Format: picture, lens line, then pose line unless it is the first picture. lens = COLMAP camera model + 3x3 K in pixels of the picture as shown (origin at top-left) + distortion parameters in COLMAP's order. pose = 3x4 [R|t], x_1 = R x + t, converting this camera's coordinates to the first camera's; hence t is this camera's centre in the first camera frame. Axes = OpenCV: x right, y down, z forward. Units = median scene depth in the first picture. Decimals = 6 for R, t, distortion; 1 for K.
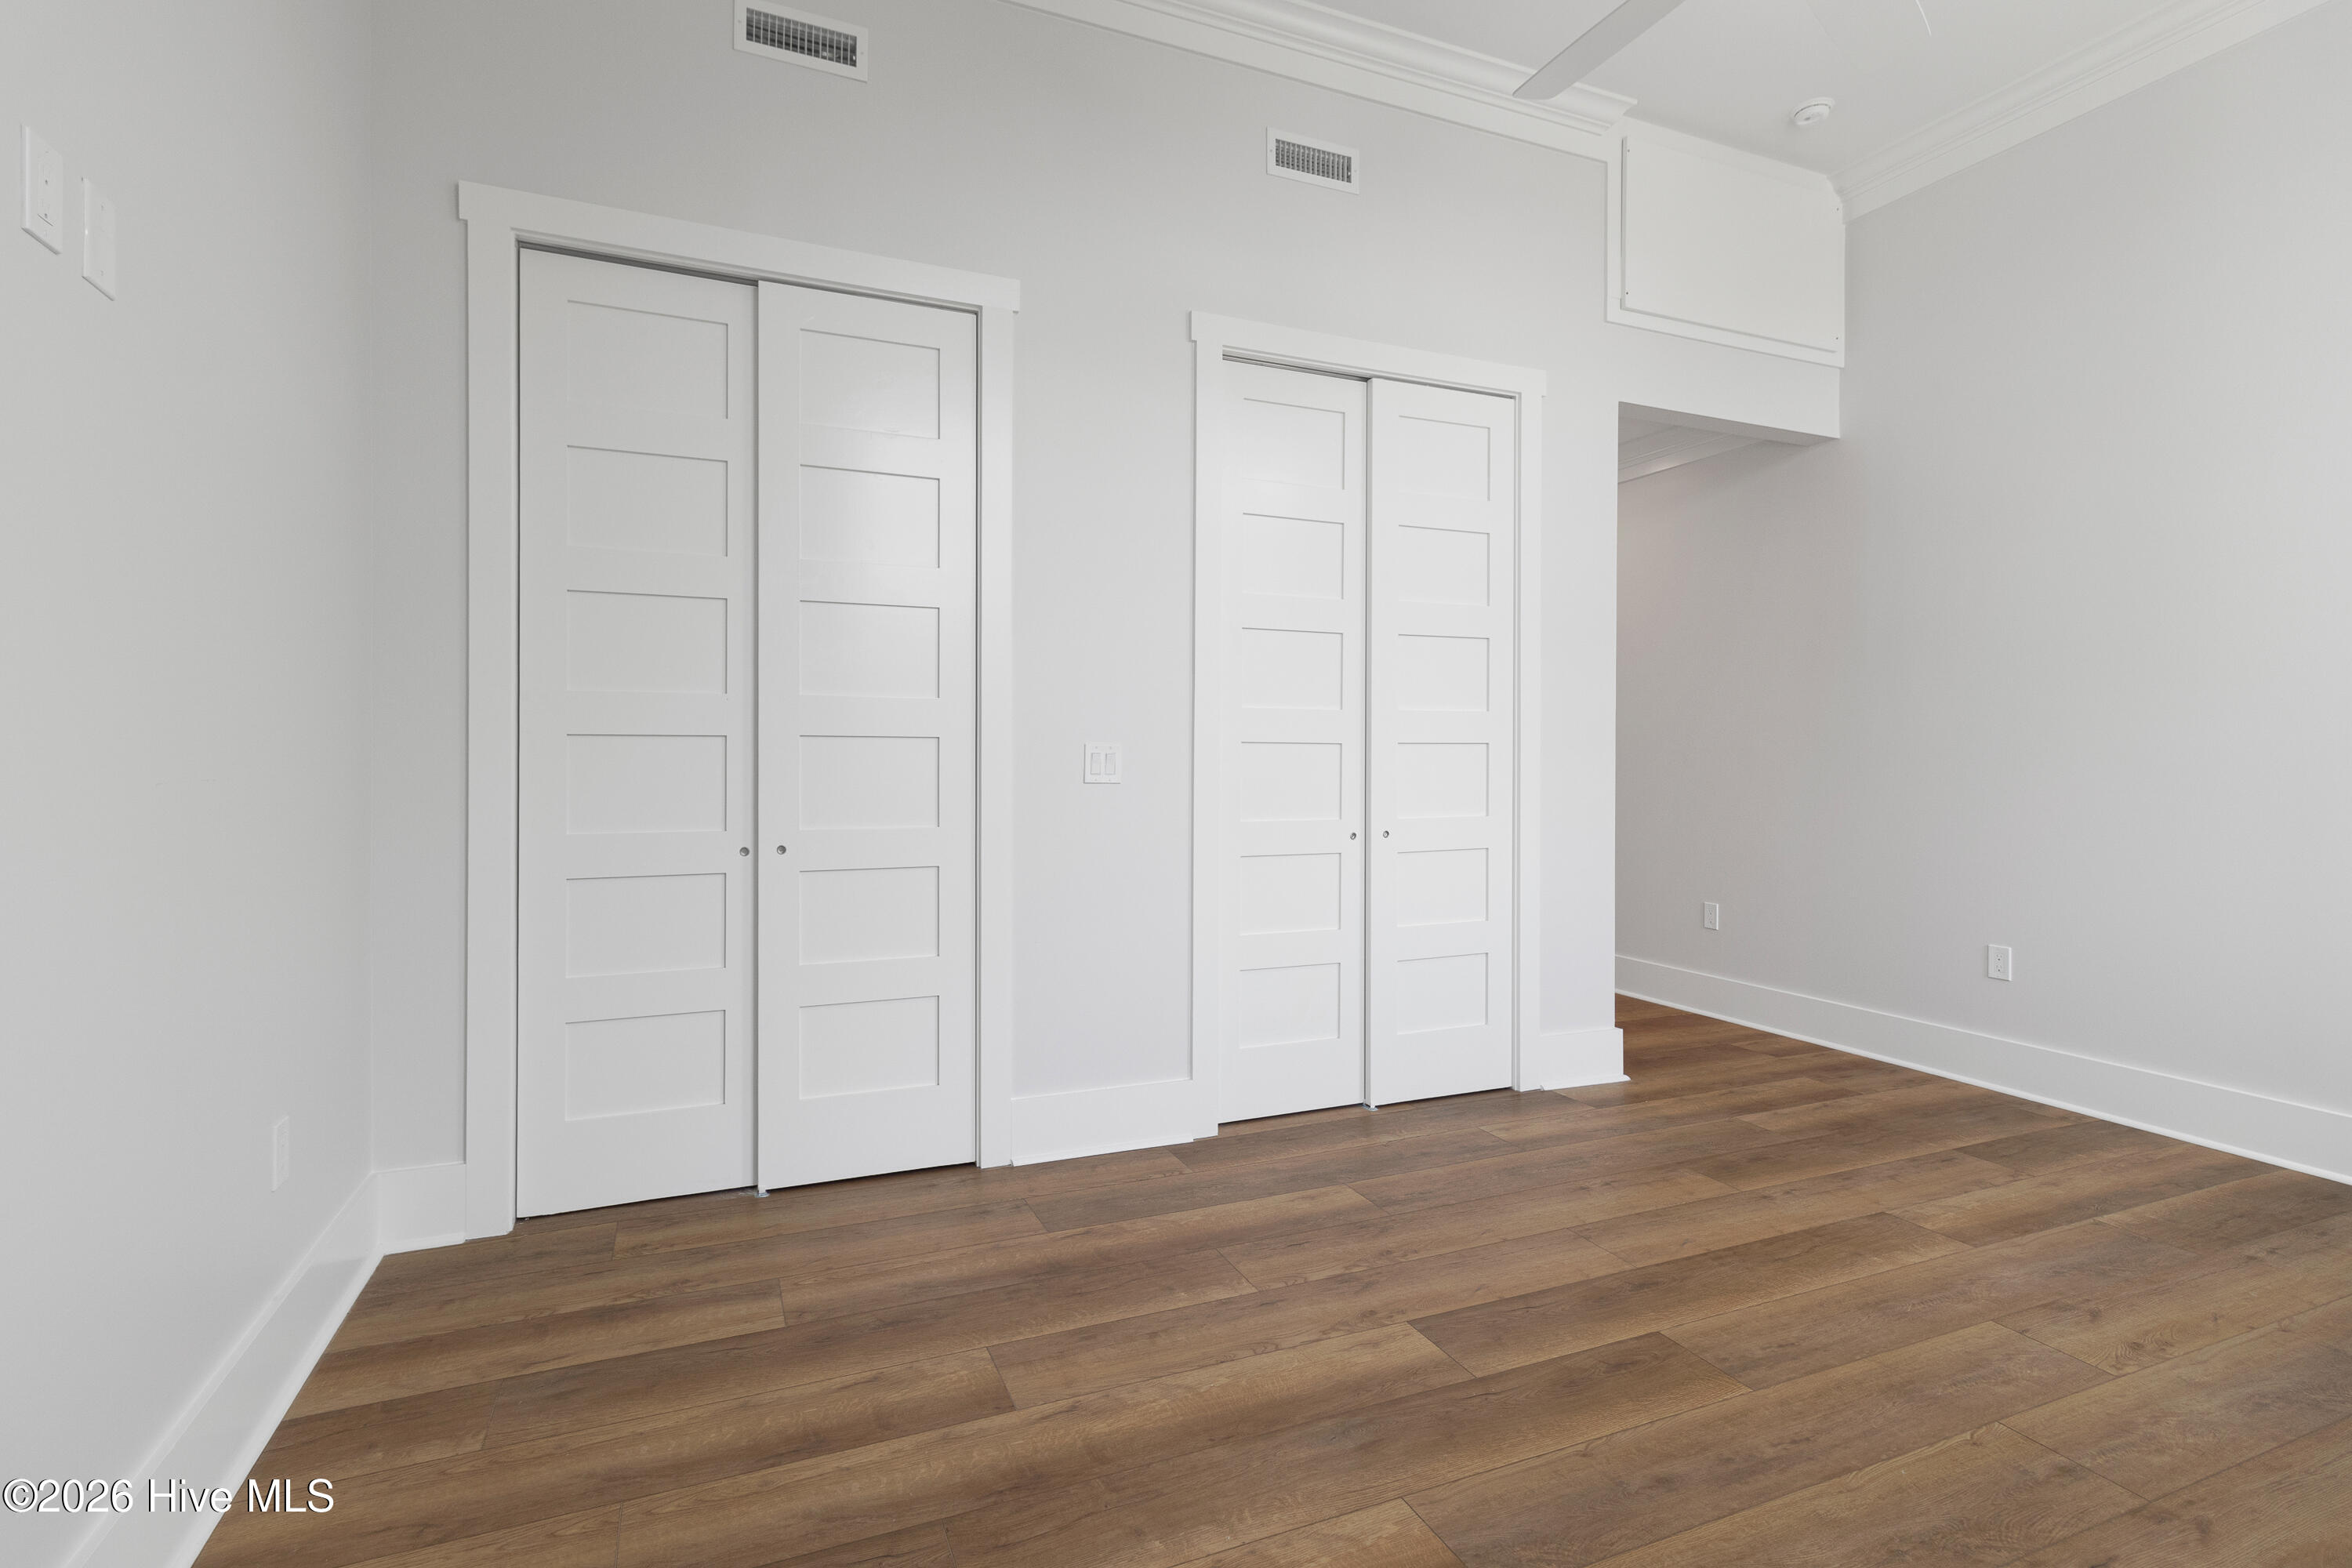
lens RADIAL K [[1095.5, 0, 1150.8], [0, 1095.5, 764.2], [0, 0, 1]] dist [0.007962, -0.000284]
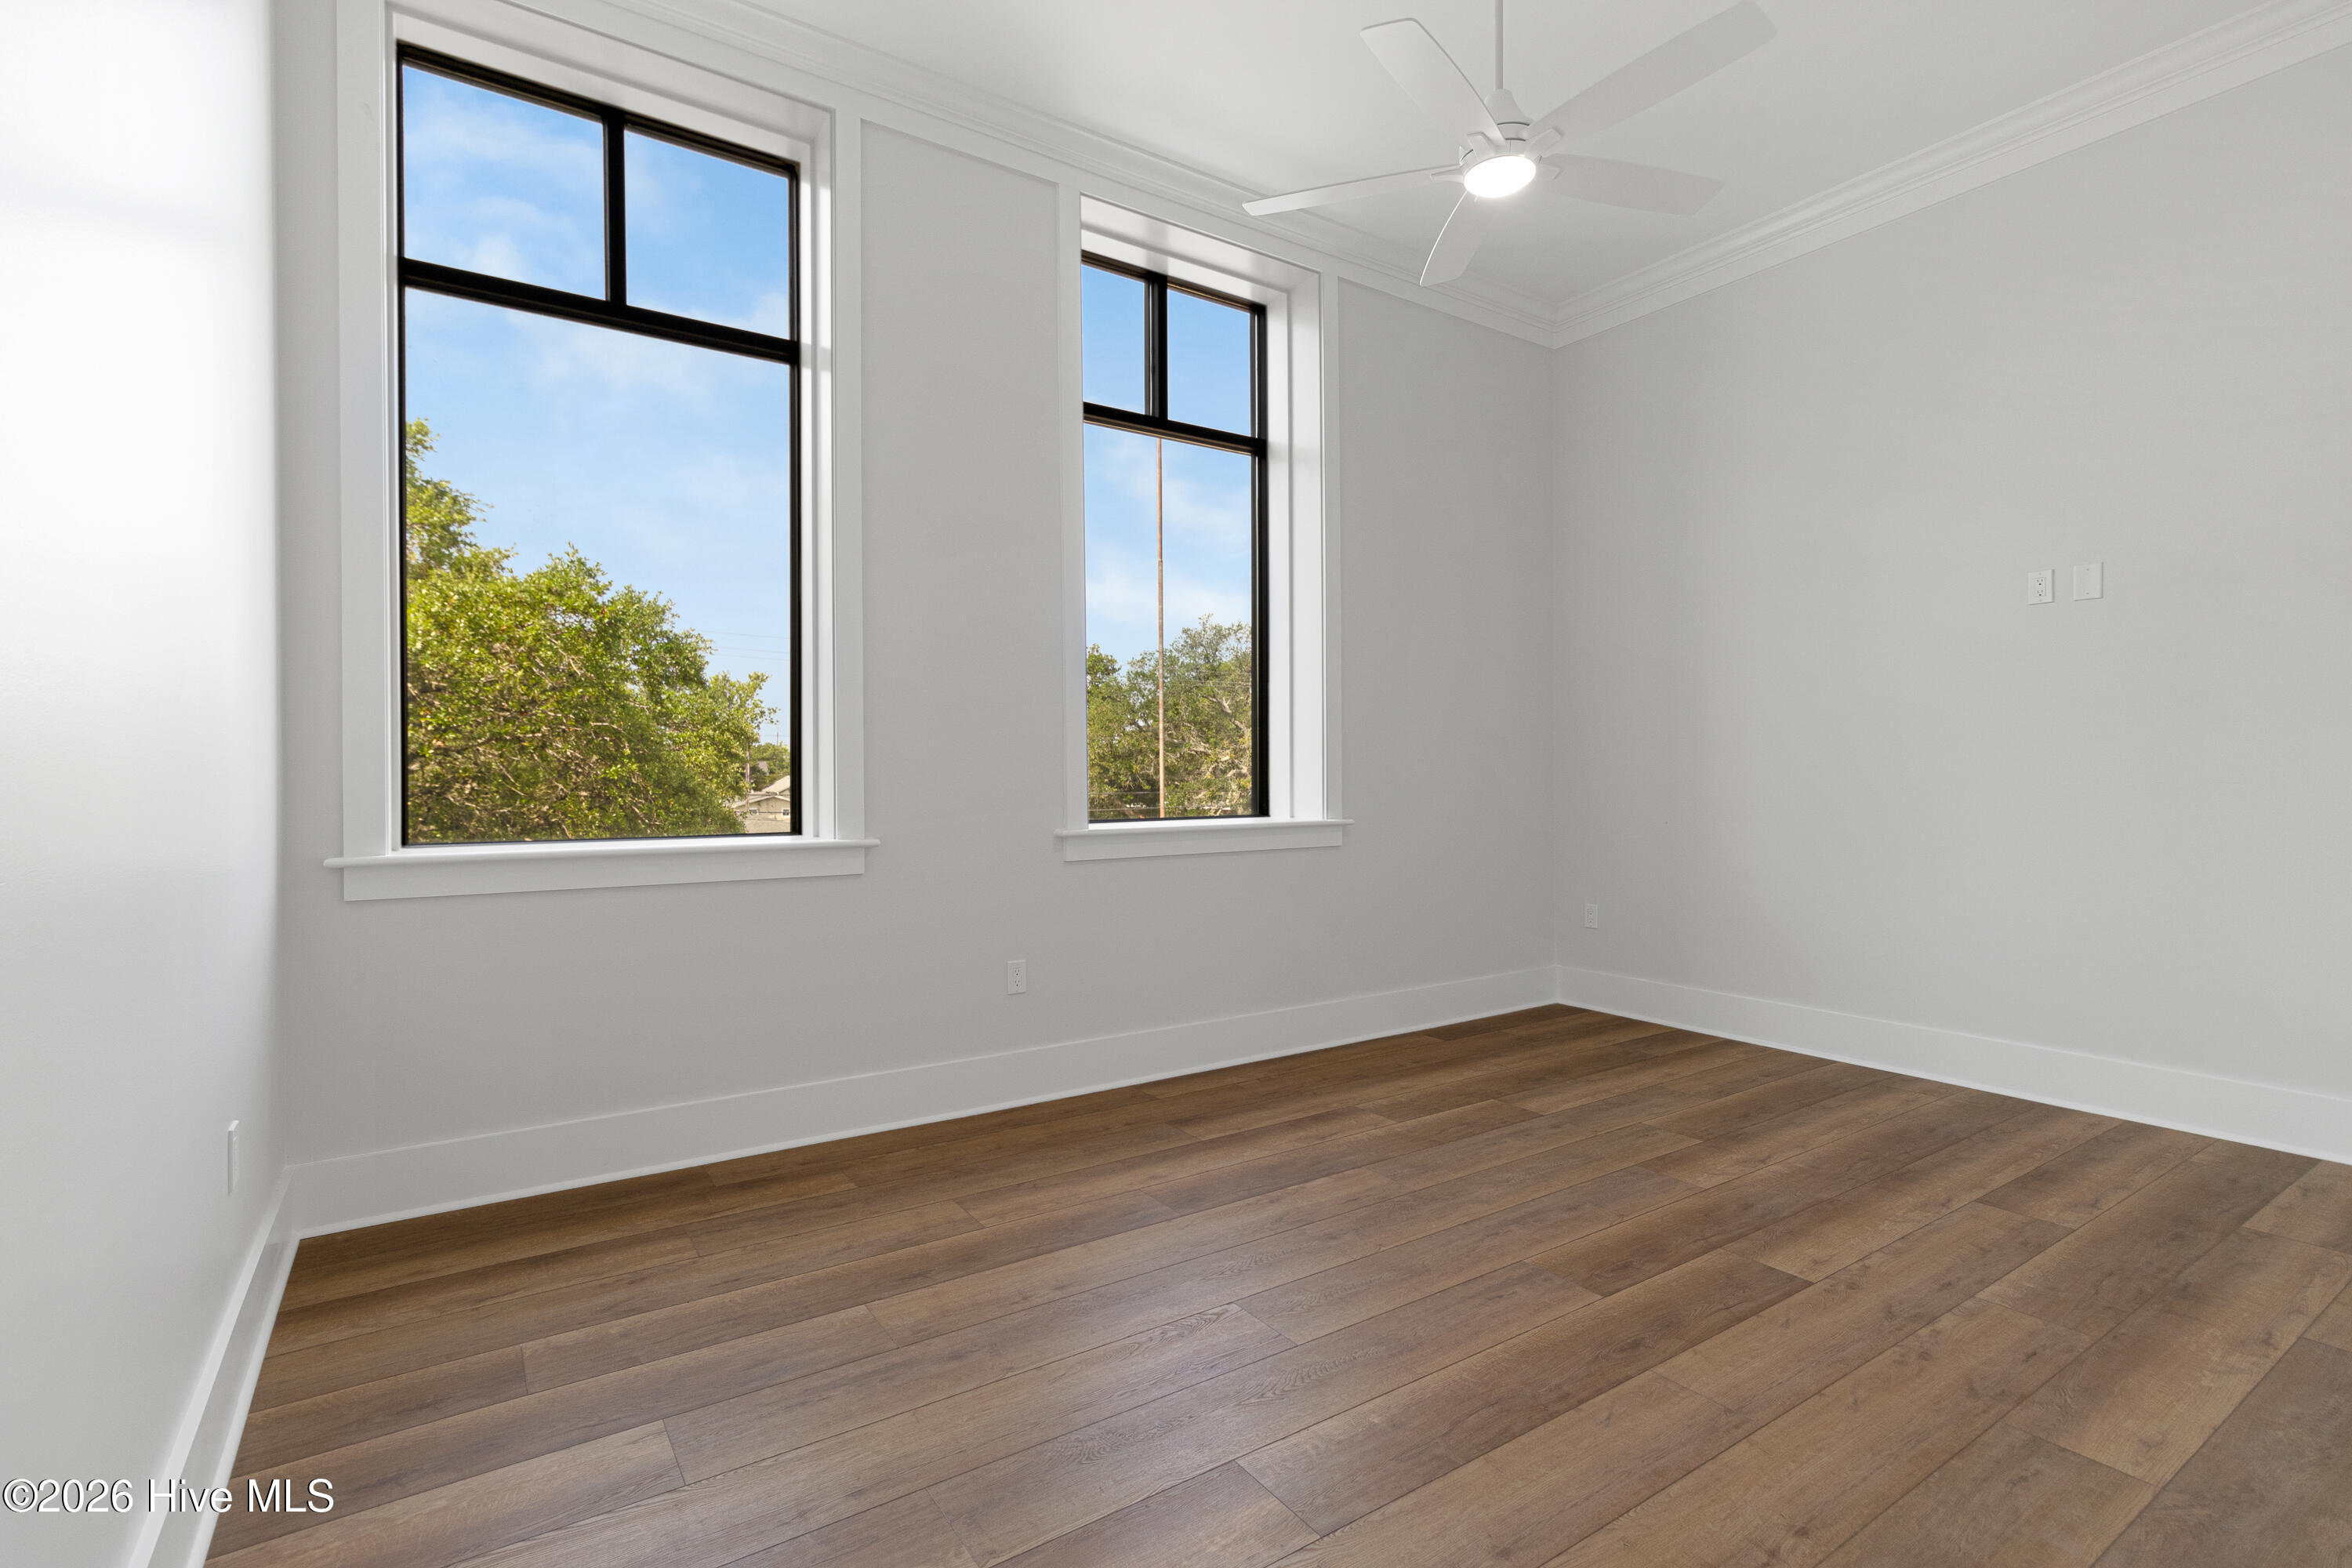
lens RADIAL K [[1095.5, 0, 1171.0], [0, 1095.5, 772.9], [0, 0, 1]] dist [0.007962, -0.000284]
pose [[-0.981197, -0.002658, -0.192993, 0.953418], [-0.004572, 0.999945, 0.009471, -0.006217], [0.192957, 0.010175, -0.981154, 1.727600]]
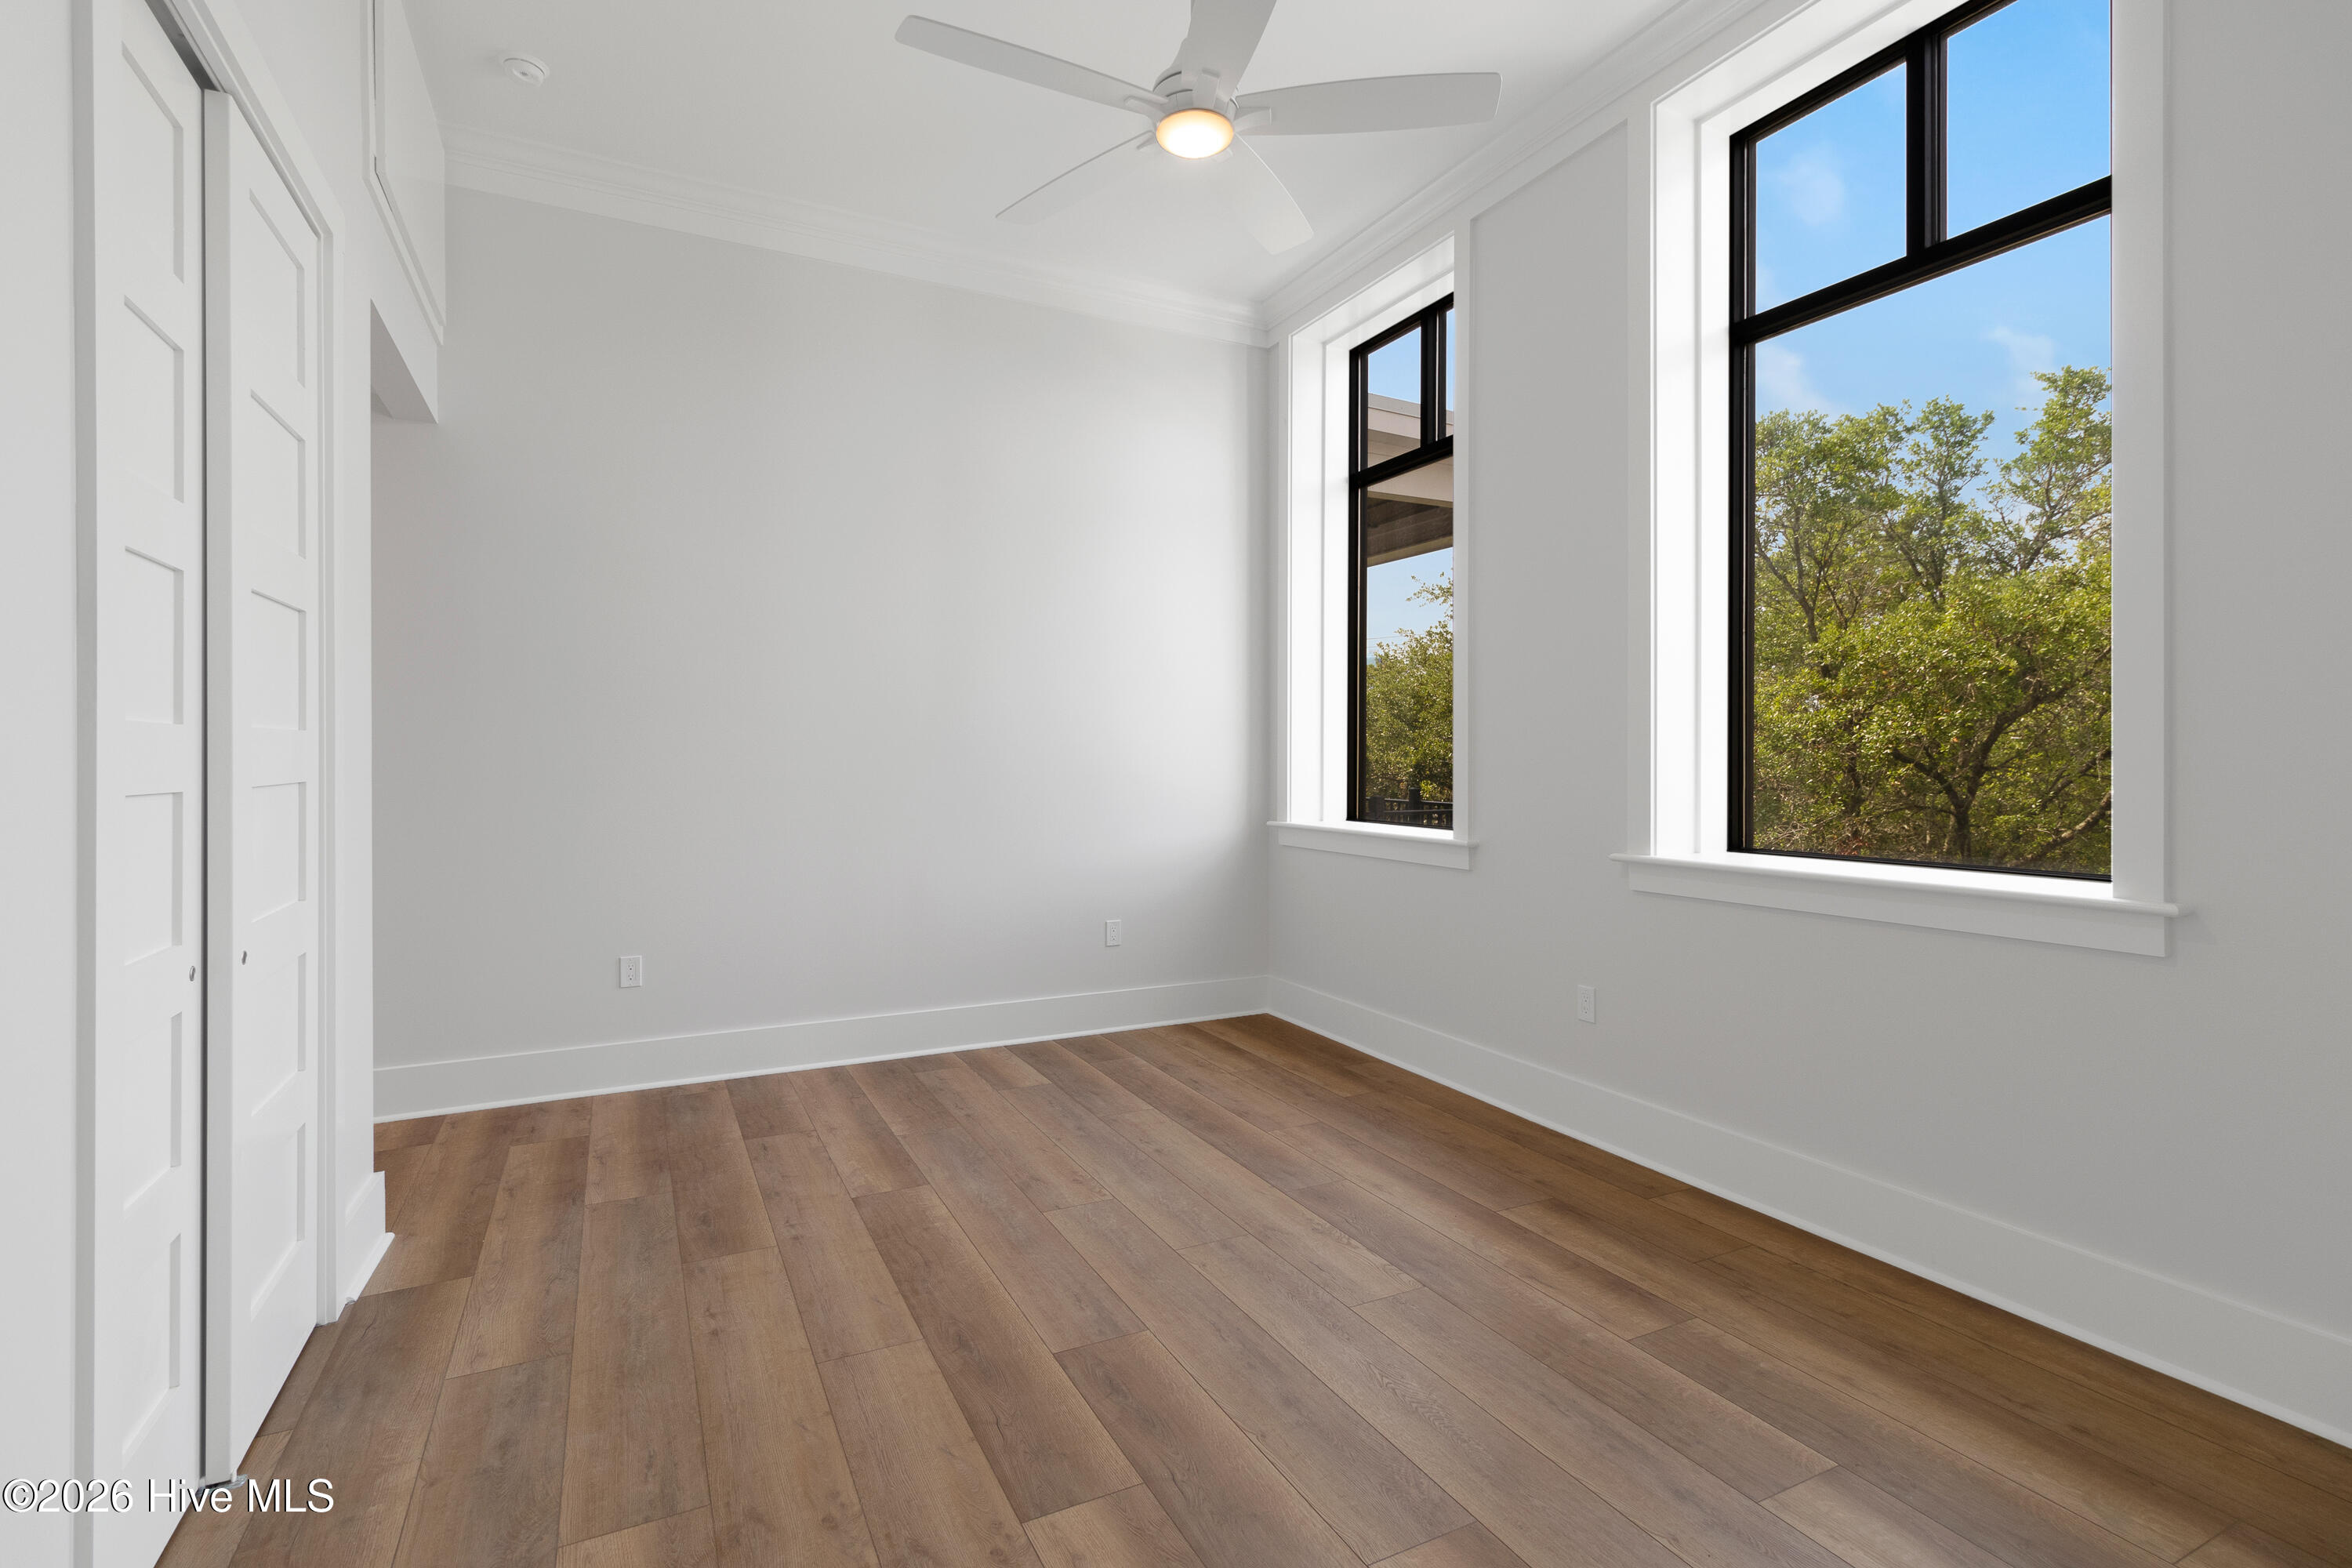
lens RADIAL K [[1095.5, 0, 1180.8], [0, 1095.5, 764.6], [0, 0, 1]] dist [0.007962, -0.000284]
pose [[-0.075025, -0.009959, 0.997132, -0.491780], [0.009049, 0.999902, 0.010667, -0.036719], [-0.997141, 0.009824, -0.074927, 0.834756]]
